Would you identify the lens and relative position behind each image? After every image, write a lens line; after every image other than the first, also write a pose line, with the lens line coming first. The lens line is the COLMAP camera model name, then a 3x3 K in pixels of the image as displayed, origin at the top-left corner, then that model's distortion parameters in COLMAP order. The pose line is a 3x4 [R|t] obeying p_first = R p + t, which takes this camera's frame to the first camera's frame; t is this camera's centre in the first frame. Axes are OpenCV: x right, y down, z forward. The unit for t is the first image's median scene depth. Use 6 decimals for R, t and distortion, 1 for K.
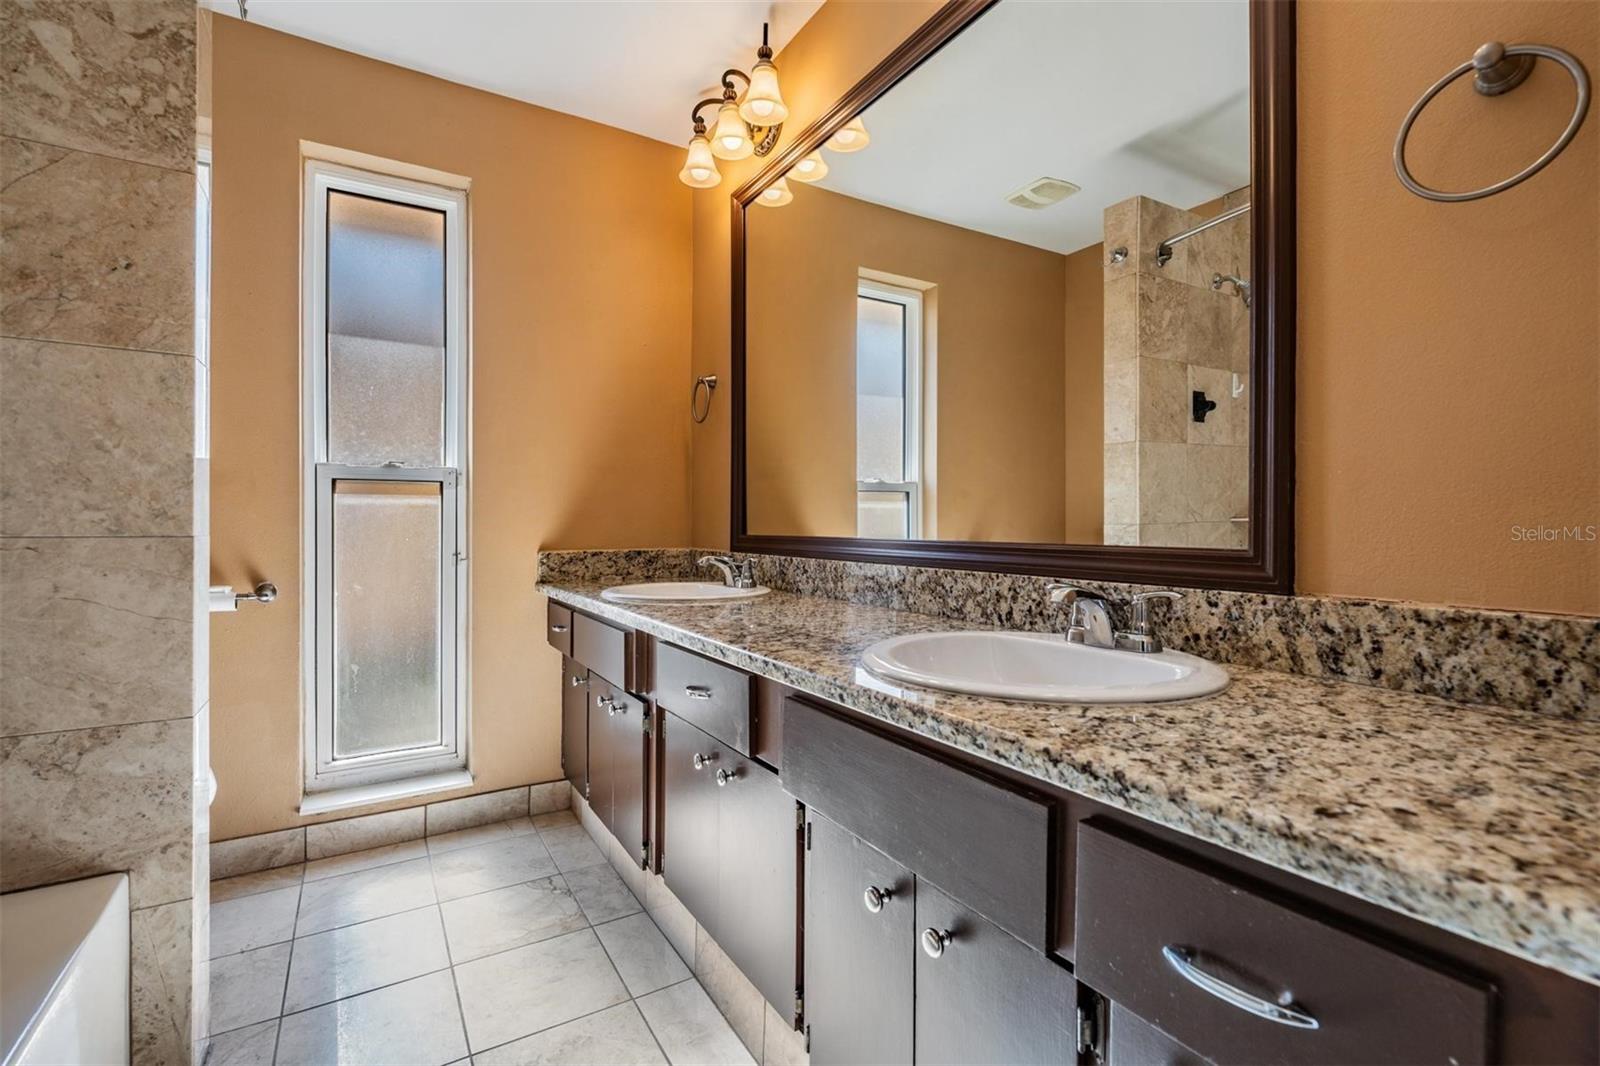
lens RADIAL K [[718.9, 0, 796.9], [0, 718.9, 531.1], [0, 0, 1]] dist [0.001289, -0.000735]
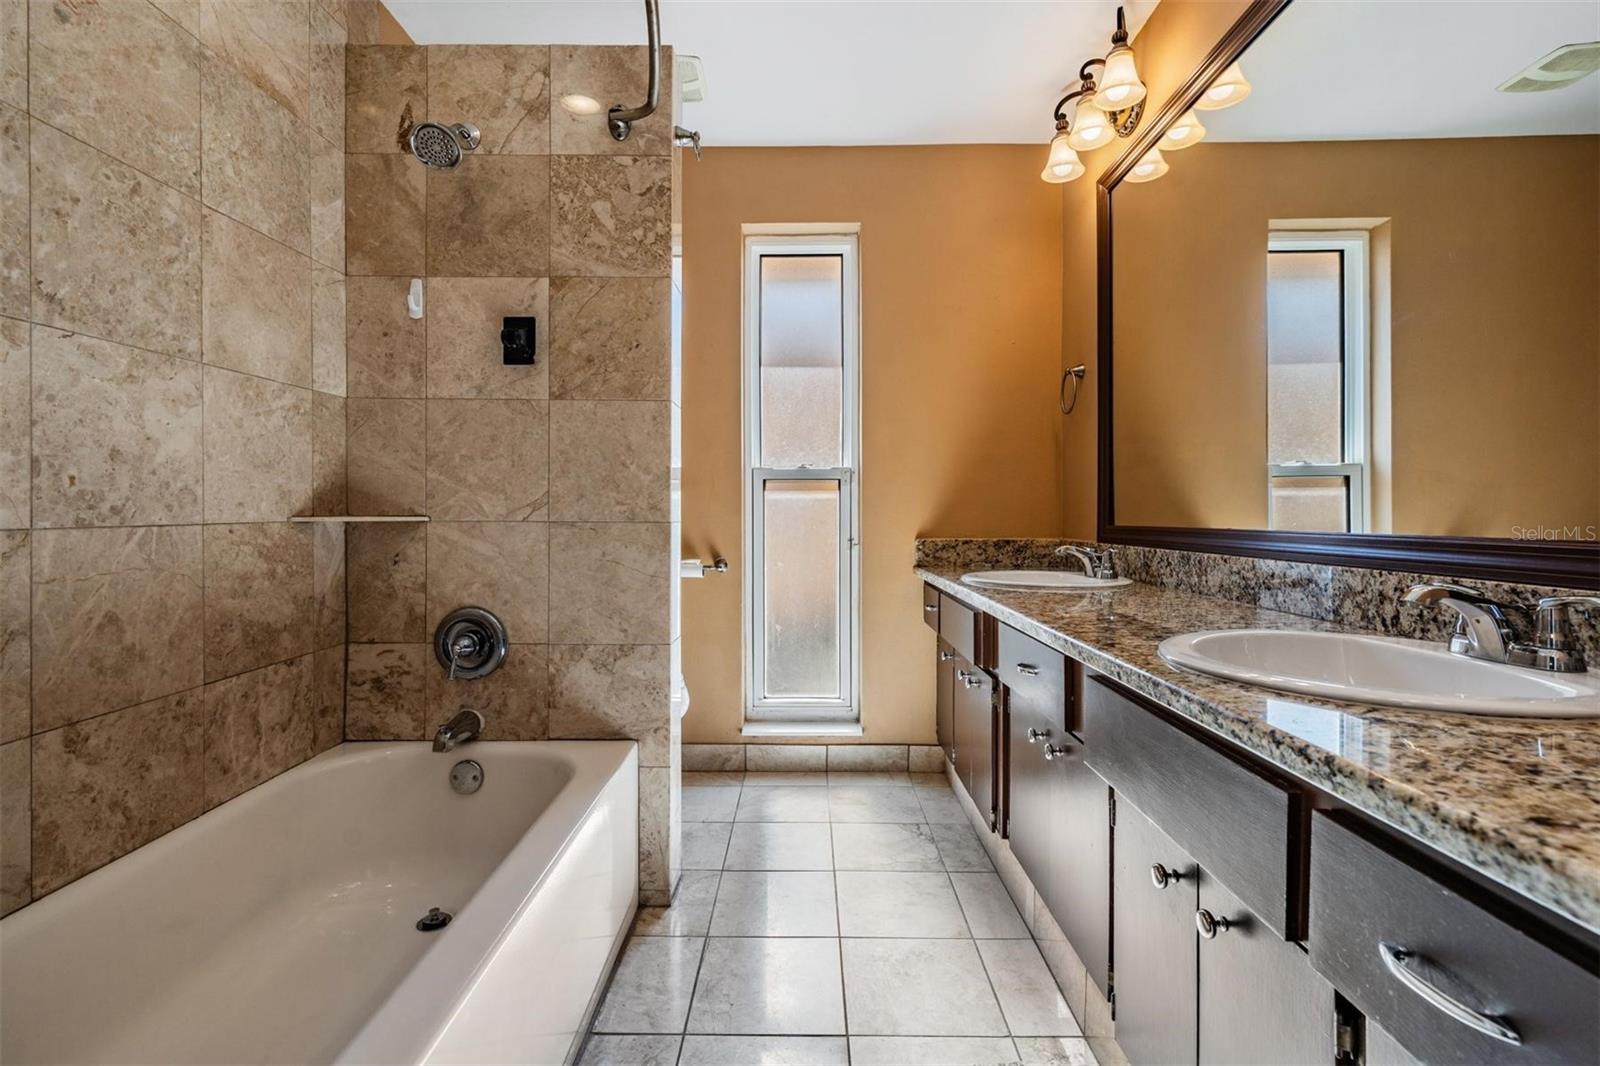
lens RADIAL K [[718.9, 0, 796.9], [0, 718.9, 531.1], [0, 0, 1]] dist [0.001289, -0.000735]
pose [[0.848388, 0.011450, -0.529251, 0.144849], [-0.005330, 0.999900, 0.013089, 0.004302], [0.529348, -0.008284, 0.848365, -0.102968]]
